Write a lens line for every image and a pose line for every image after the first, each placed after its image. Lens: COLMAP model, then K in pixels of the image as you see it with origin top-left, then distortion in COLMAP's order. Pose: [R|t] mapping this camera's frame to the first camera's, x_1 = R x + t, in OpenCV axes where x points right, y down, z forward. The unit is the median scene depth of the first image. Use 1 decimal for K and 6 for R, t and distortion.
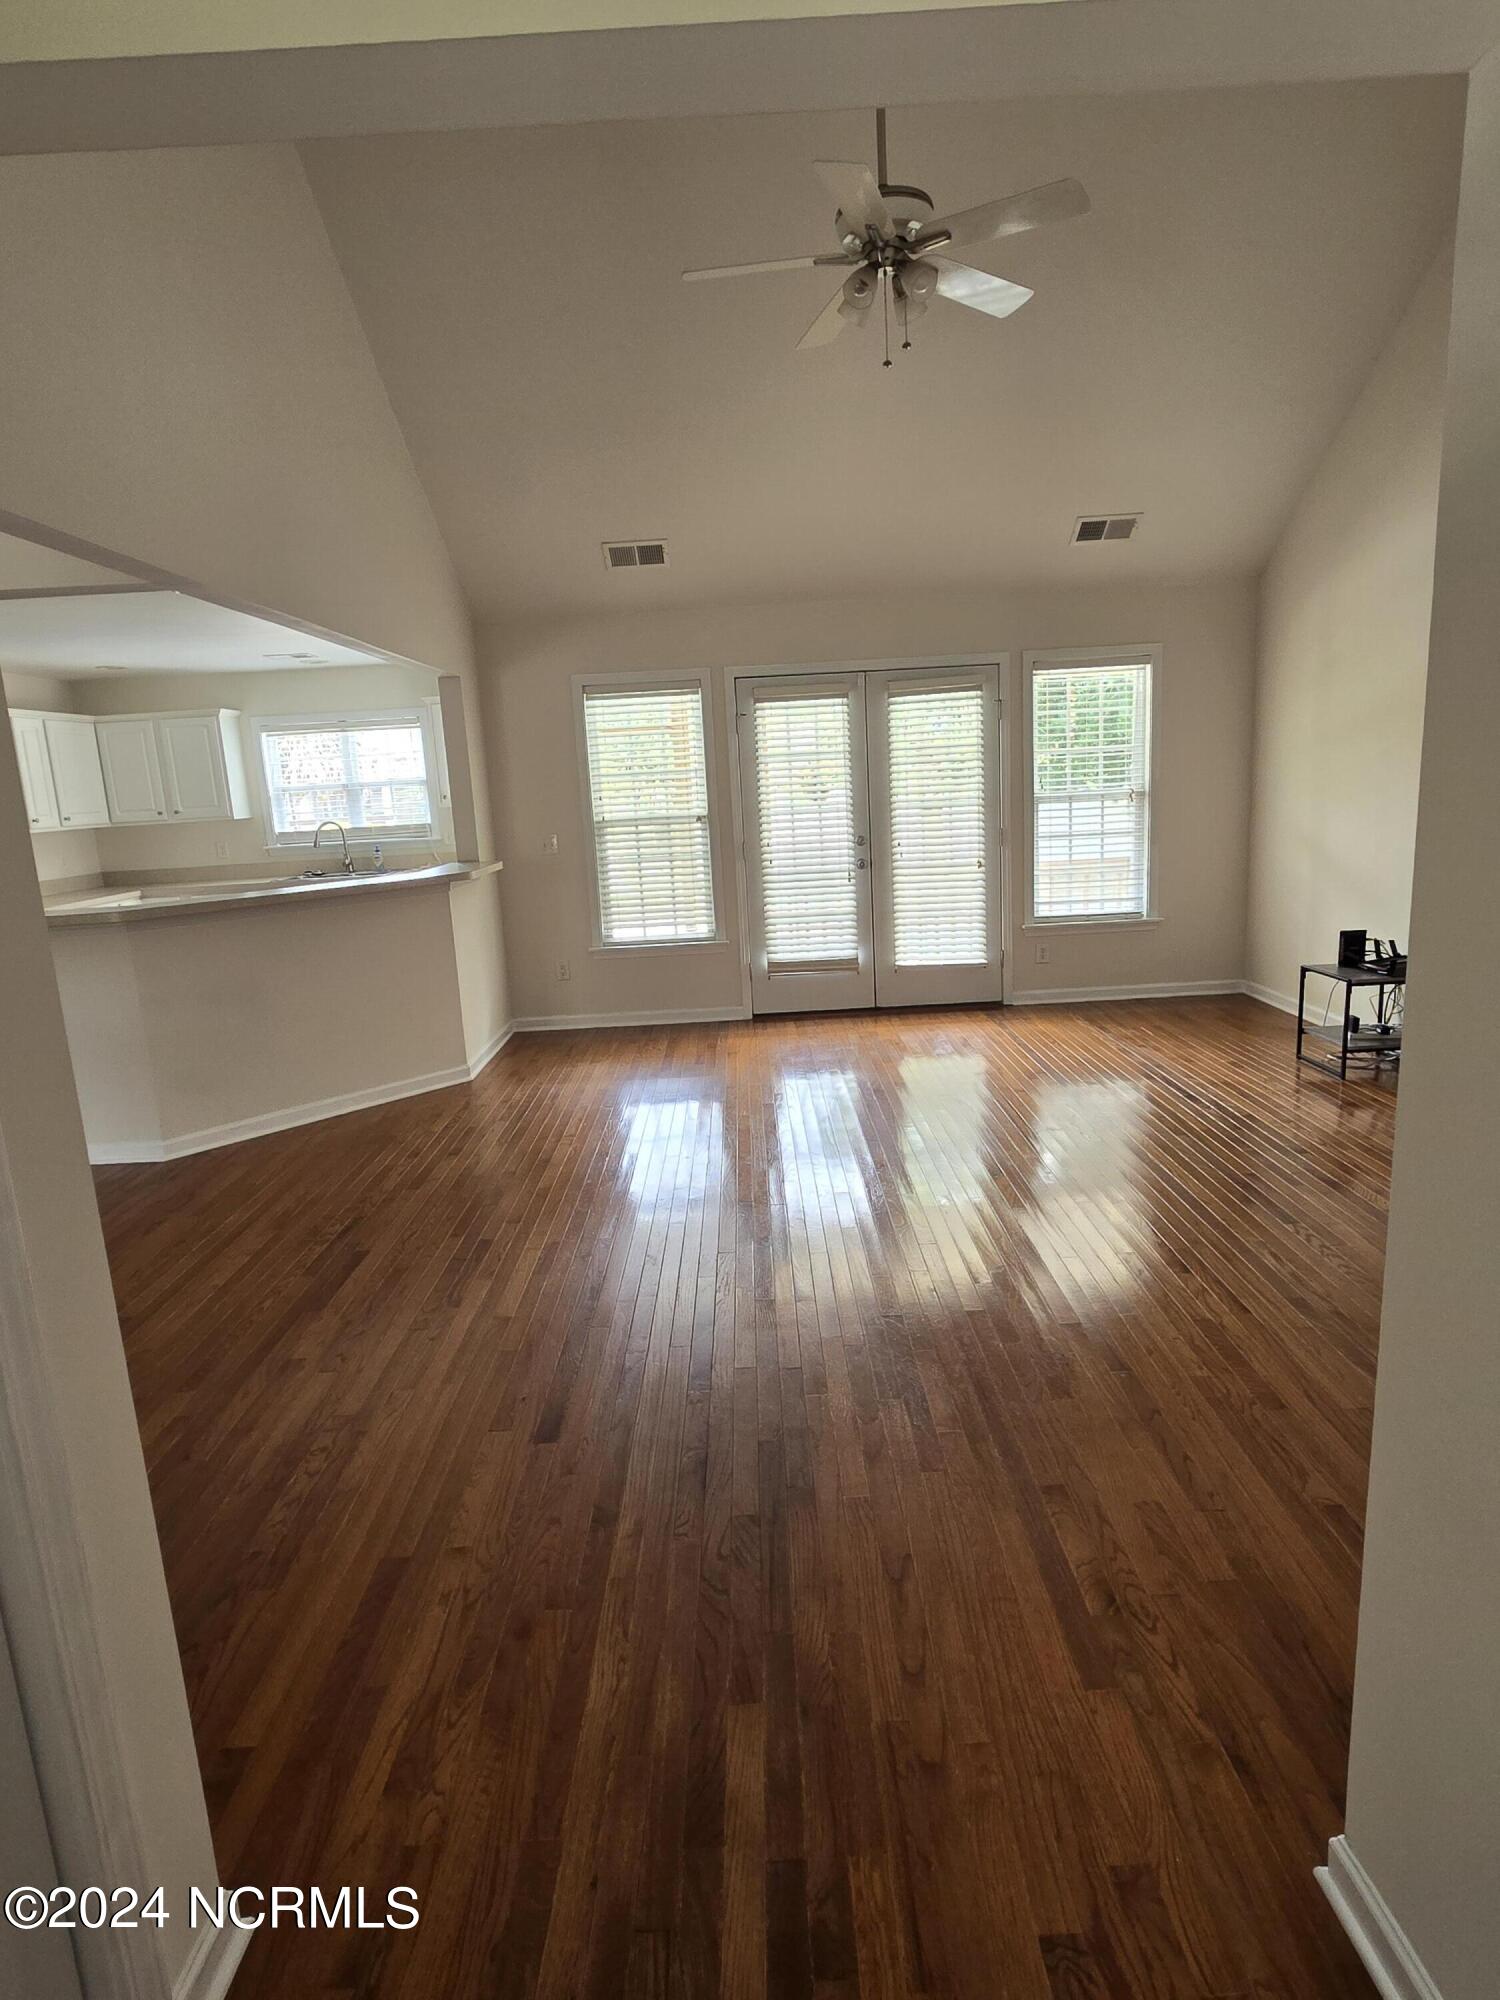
lens RADIAL K [[1092.2, 0, 748.7], [0, 1092.2, 1007.2], [0, 0, 1]] dist [-0.002412, 0.001024]
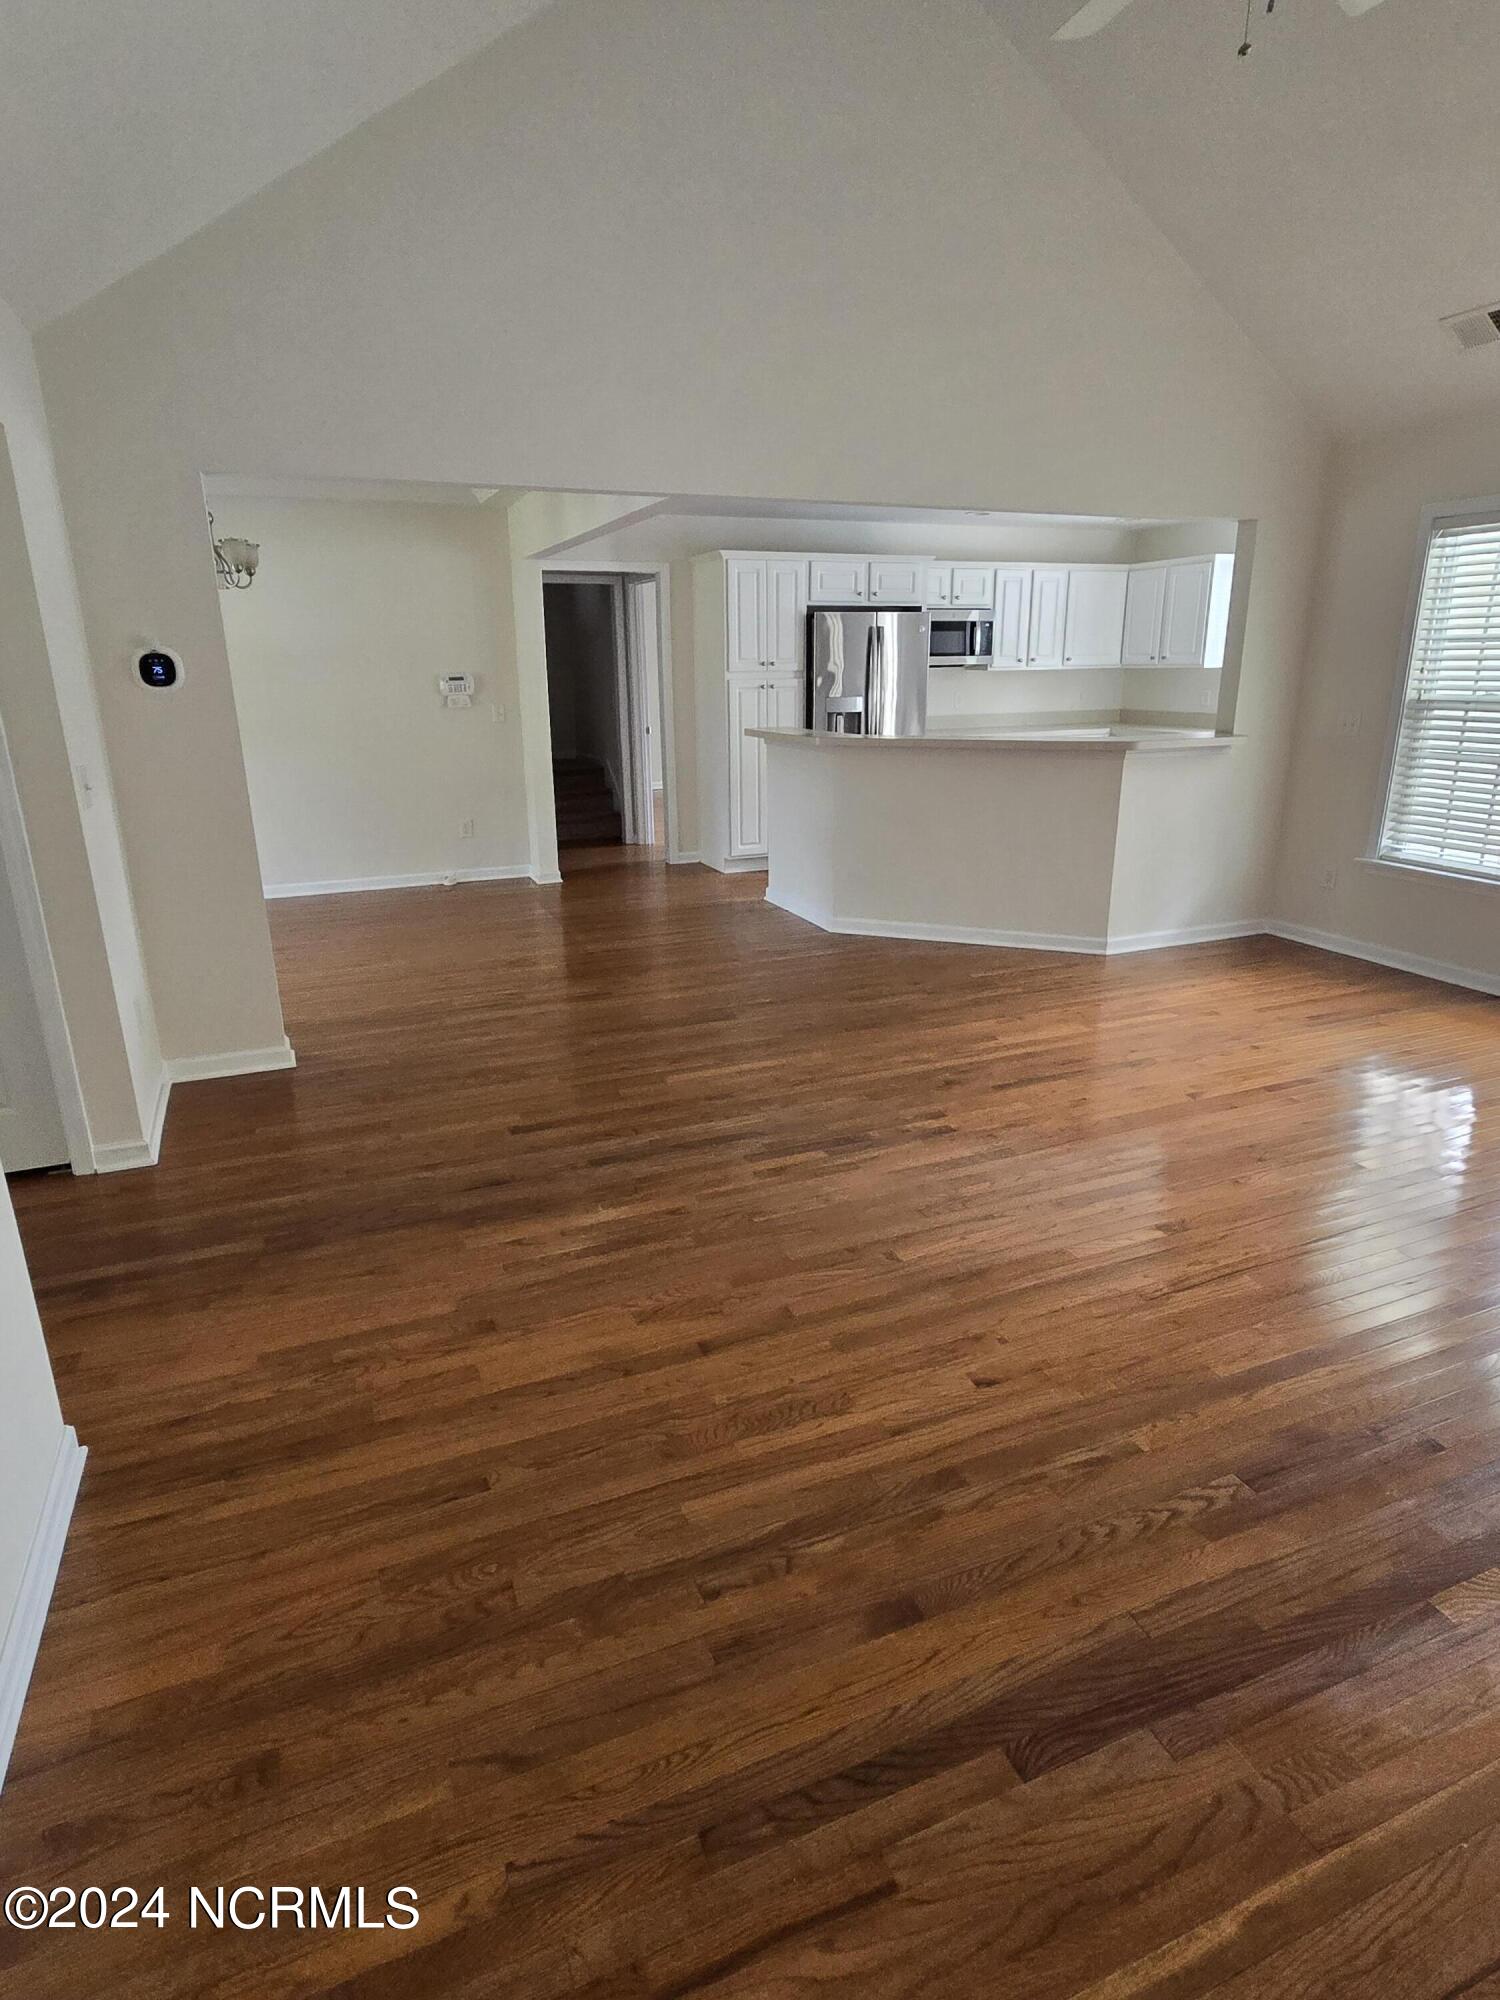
lens RADIAL K [[1092.2, 0, 748.7], [0, 1092.2, 1007.2], [0, 0, 1]] dist [-0.002412, 0.001024]
pose [[0.366027, 0.328897, -0.870546, 0.438170], [-0.196433, 0.941692, 0.273185, -0.082514], [0.909636, 0.071011, 0.409291, 0.262083]]
